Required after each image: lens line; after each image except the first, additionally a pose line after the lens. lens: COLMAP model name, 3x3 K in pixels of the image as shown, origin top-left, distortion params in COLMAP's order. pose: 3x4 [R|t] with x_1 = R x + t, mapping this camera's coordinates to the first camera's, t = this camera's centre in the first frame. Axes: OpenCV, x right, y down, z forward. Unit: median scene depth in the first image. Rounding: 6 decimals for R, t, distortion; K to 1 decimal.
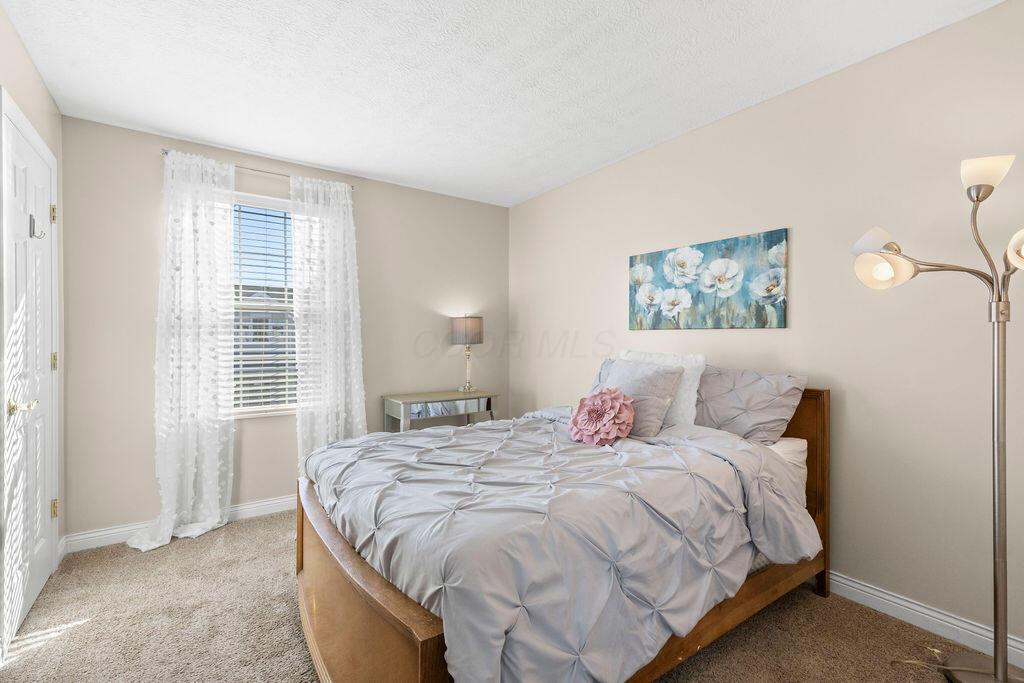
lens RADIAL K [[459.0, 0, 513.6], [0, 459.0, 346.3], [0, 0, 1]] dist [0.003359, 0.000350]
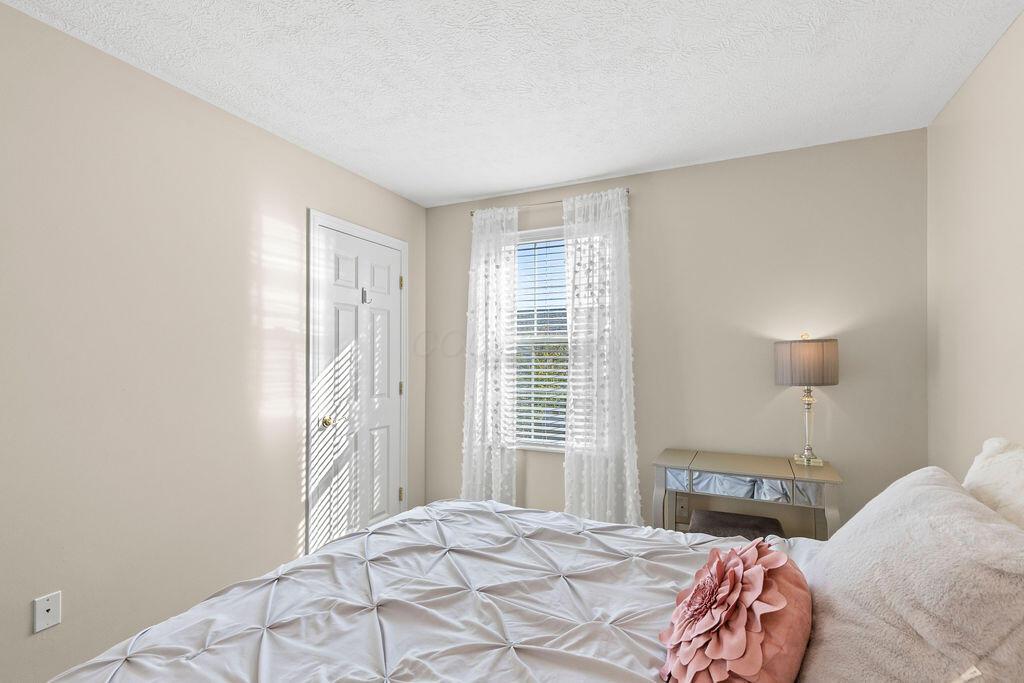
lens RADIAL K [[466.9, 0, 515.5], [0, 466.9, 361.8], [0, 0, 1]] dist [0.003831, 0.000338]
pose [[0.497124, 0.005249, -0.867663, 0.298520], [-0.012478, 0.999922, -0.001100, -0.036956], [0.867590, 0.011374, 0.497151, 0.443568]]
